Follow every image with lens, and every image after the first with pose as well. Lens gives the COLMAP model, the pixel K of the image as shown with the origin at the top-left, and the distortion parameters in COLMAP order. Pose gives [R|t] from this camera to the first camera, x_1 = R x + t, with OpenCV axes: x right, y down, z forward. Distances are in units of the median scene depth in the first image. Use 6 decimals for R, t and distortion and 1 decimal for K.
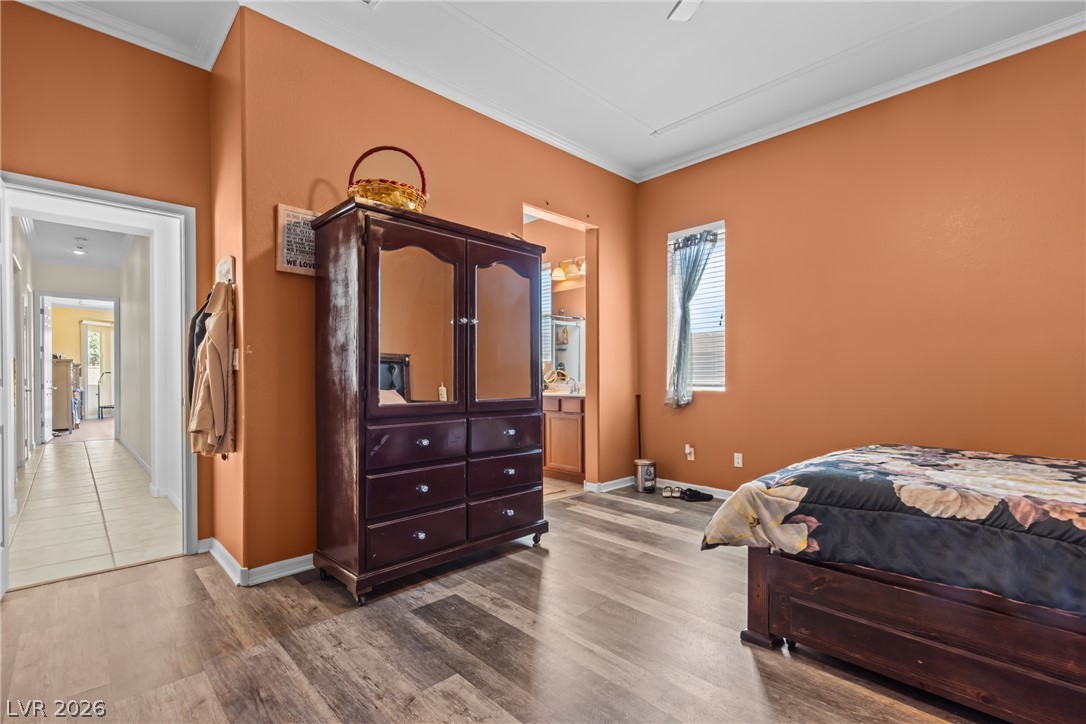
lens RADIAL K [[488.7, 0, 545.9], [0, 488.7, 367.5], [0, 0, 1]] dist [0.002841, -0.000238]
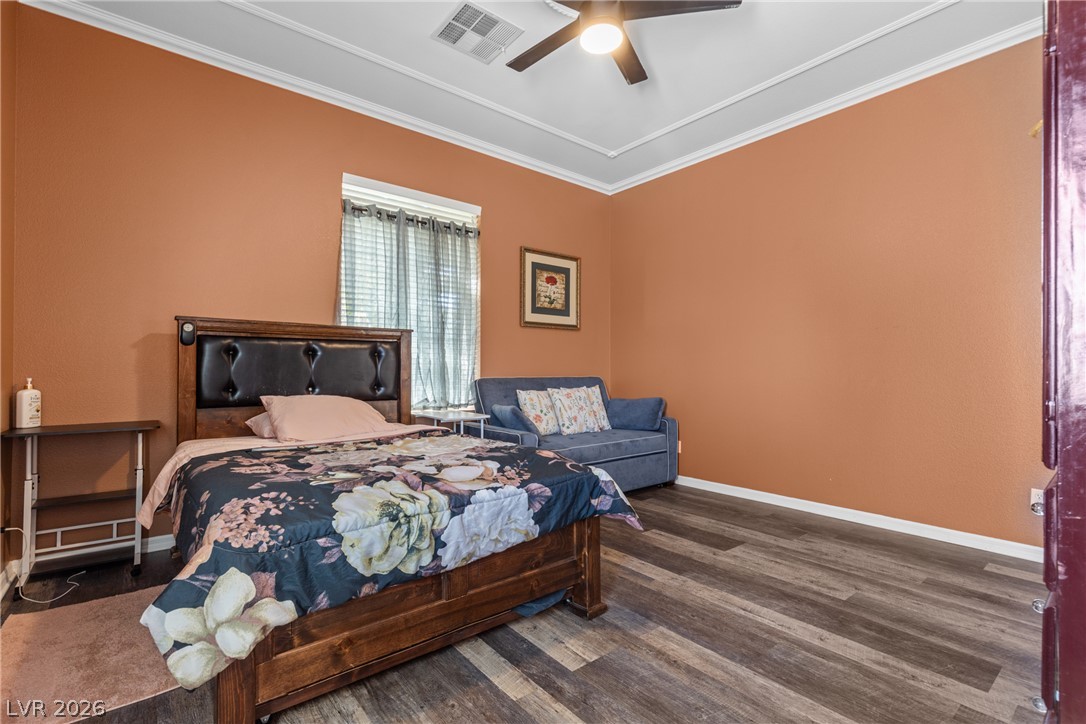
lens RADIAL K [[488.7, 0, 541.5], [0, 488.7, 367.5], [0, 0, 1]] dist [0.002841, -0.000238]
pose [[-0.996848, 0.003321, 0.079260, 0.478036], [0.002072, 0.999872, -0.015840, 0.030893], [-0.079303, -0.015626, -0.996728, 2.212480]]
